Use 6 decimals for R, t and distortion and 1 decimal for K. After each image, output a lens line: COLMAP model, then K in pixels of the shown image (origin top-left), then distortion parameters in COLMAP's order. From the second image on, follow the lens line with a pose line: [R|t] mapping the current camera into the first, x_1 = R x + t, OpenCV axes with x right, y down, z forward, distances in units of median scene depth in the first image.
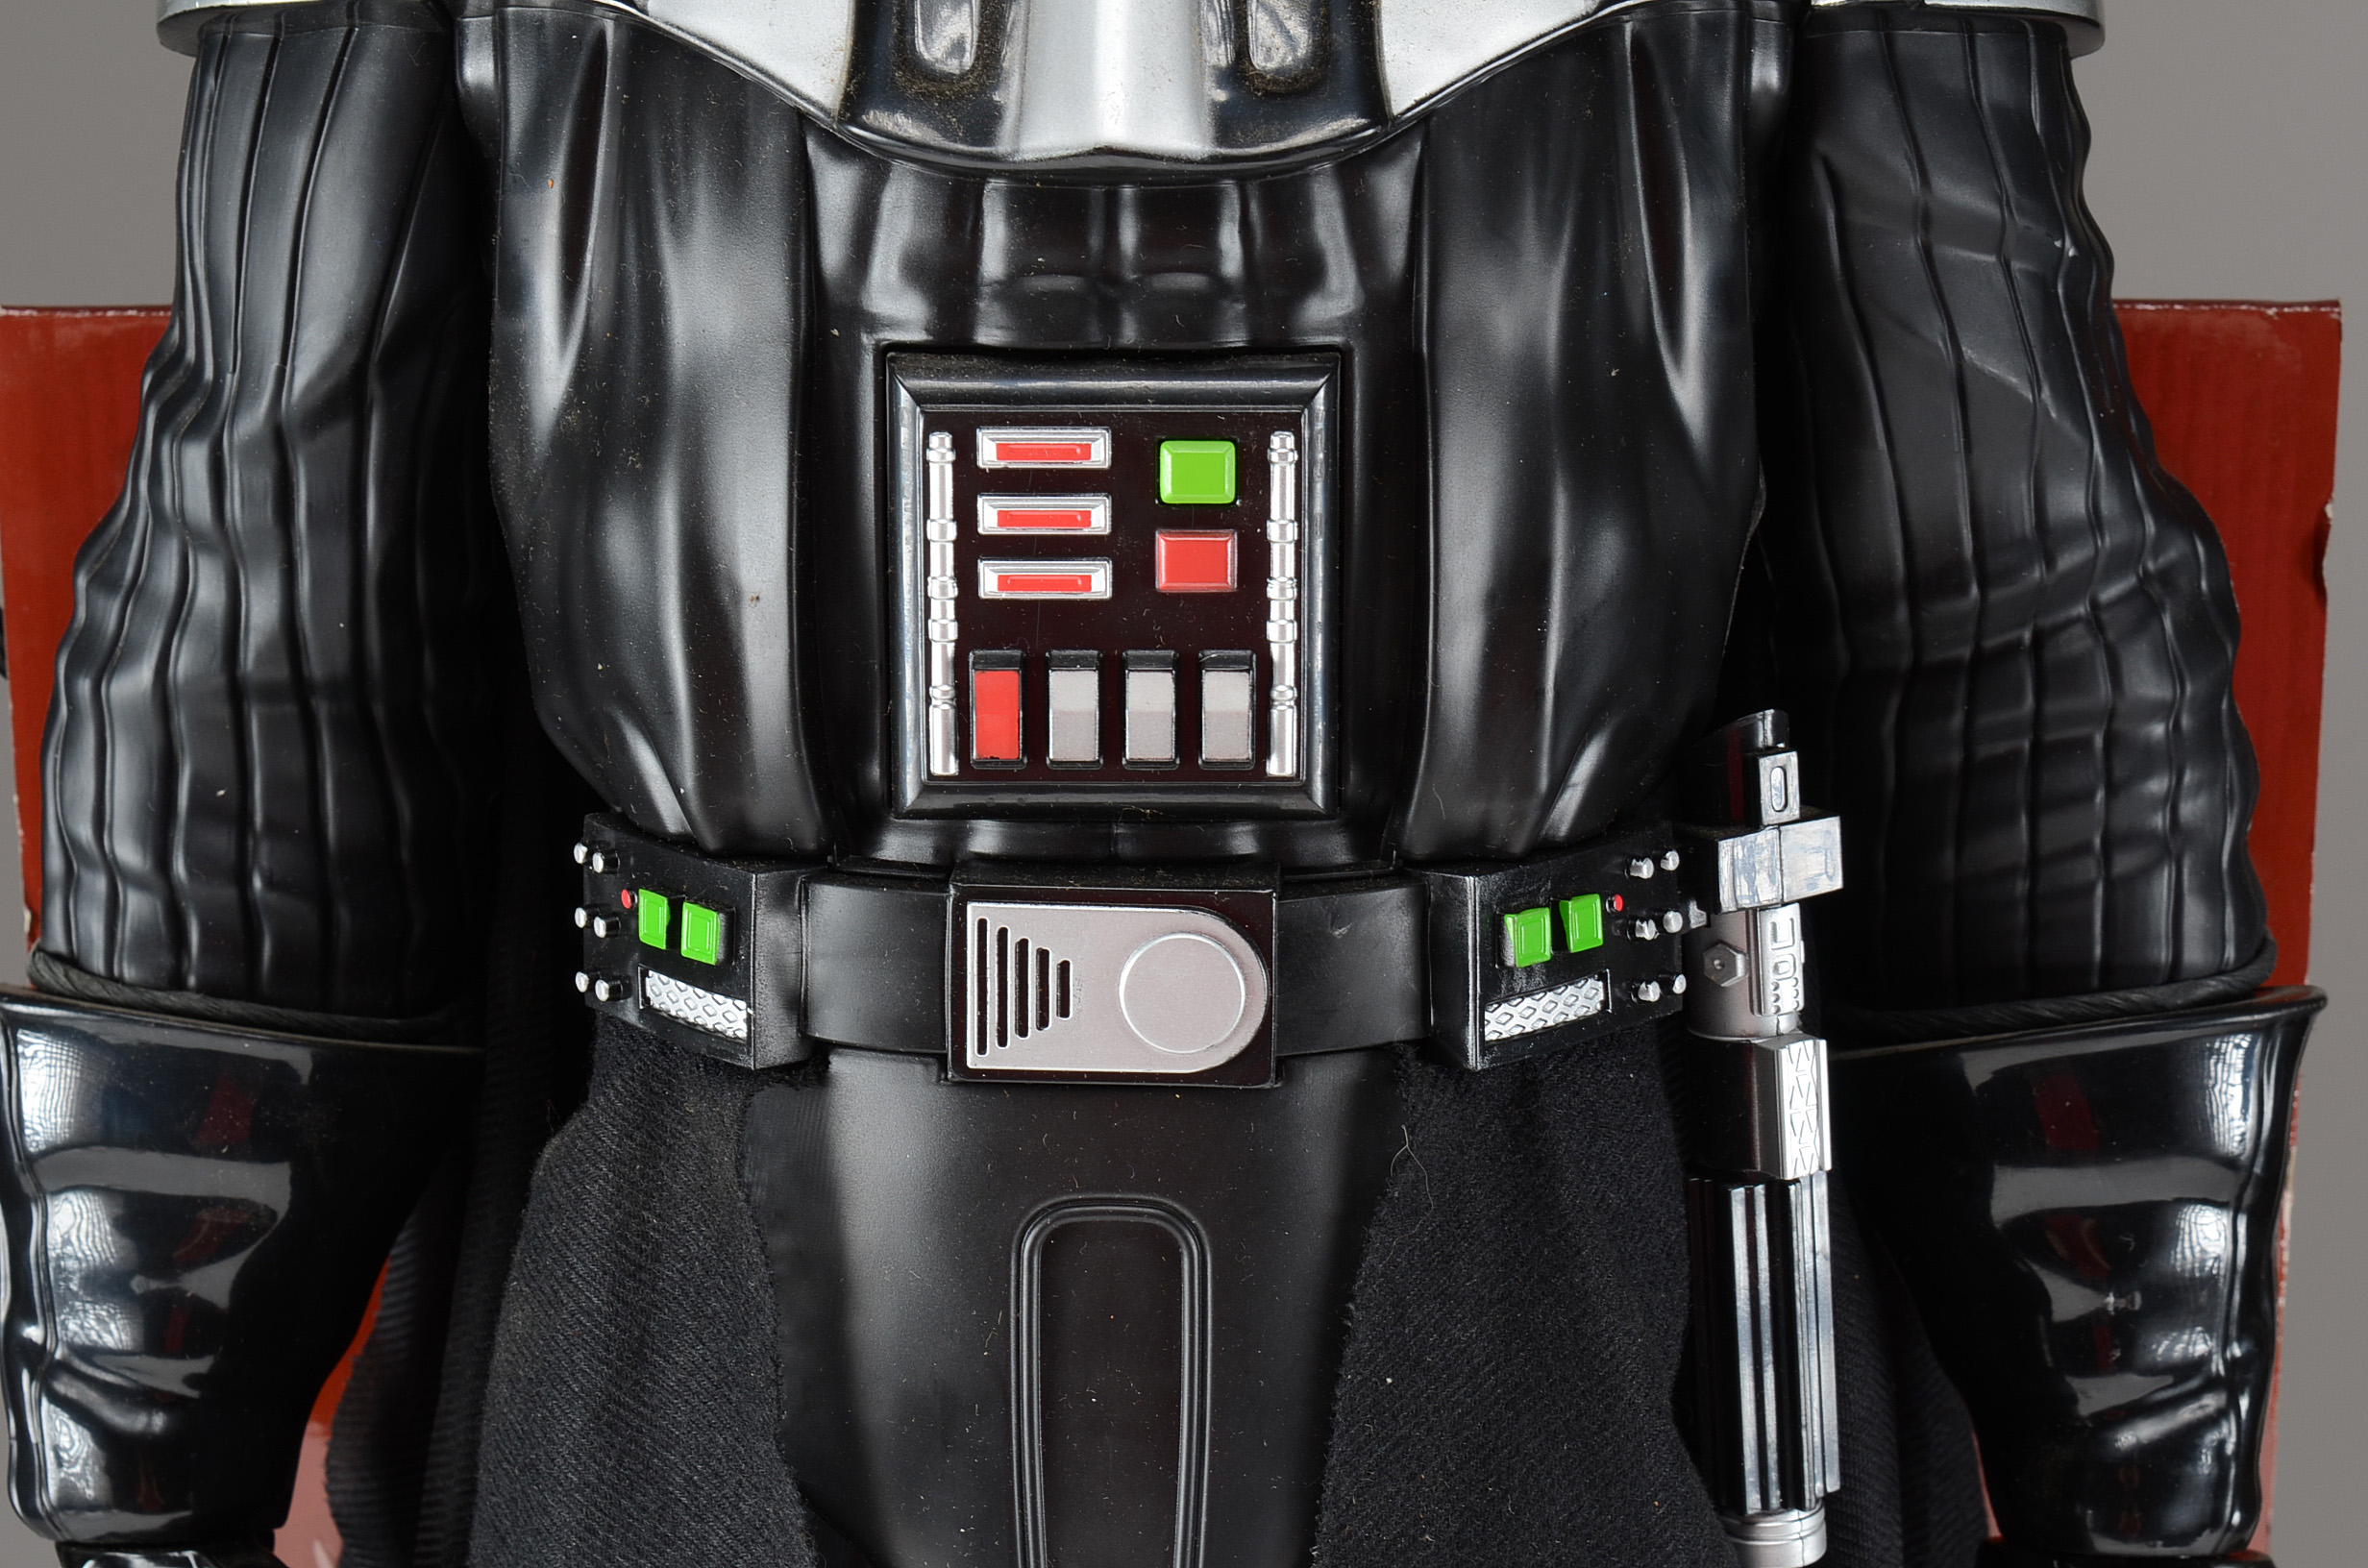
lens RADIAL K [[5604.3, 0, 1184.0], [0, 5604.3, 784.0], [0, 0, 1]] dist [0.032337, 0.139738]
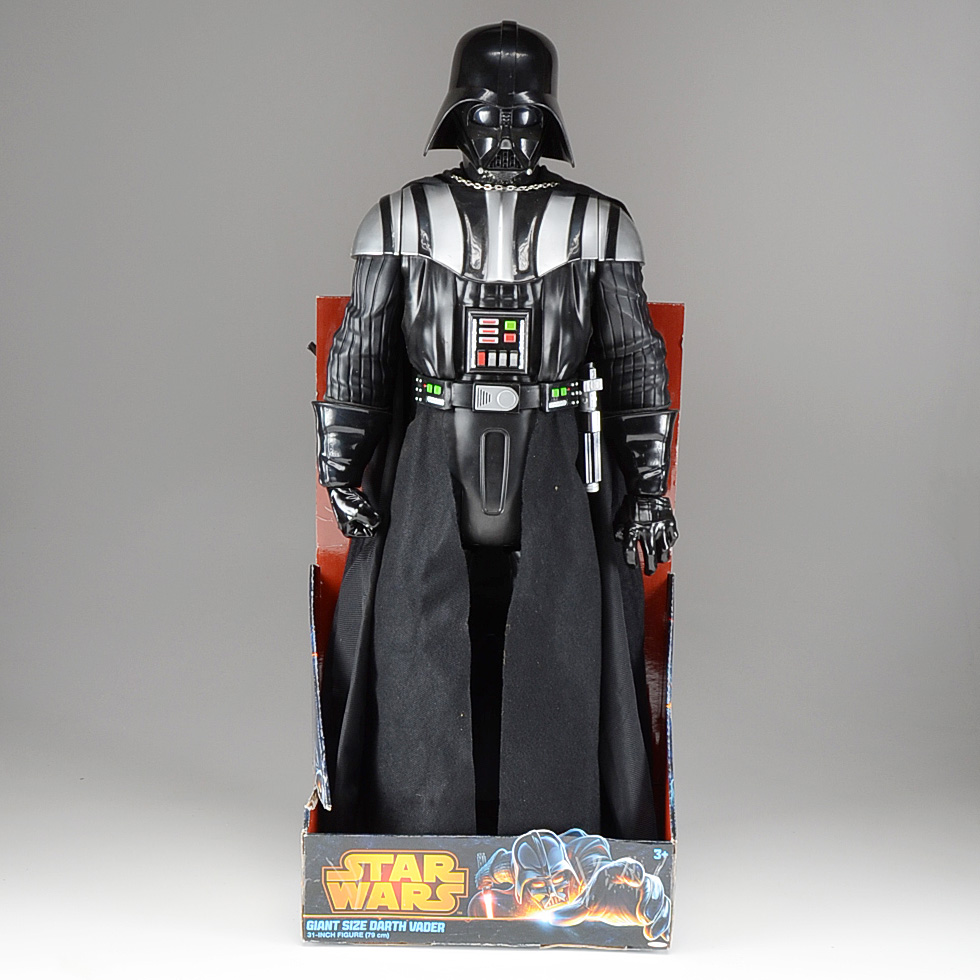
lens RADIAL K [[1990.0, 0, 490.0], [0, 1990.0, 490.0], [0, 0, 1]] dist [-0.063214, 0.045524]
pose [[0.999597, 0.020279, 0.019888, -0.065969], [-0.020761, 0.999489, 0.024308, 0.087865], [-0.019385, -0.024711, 0.999507, -1.457558]]
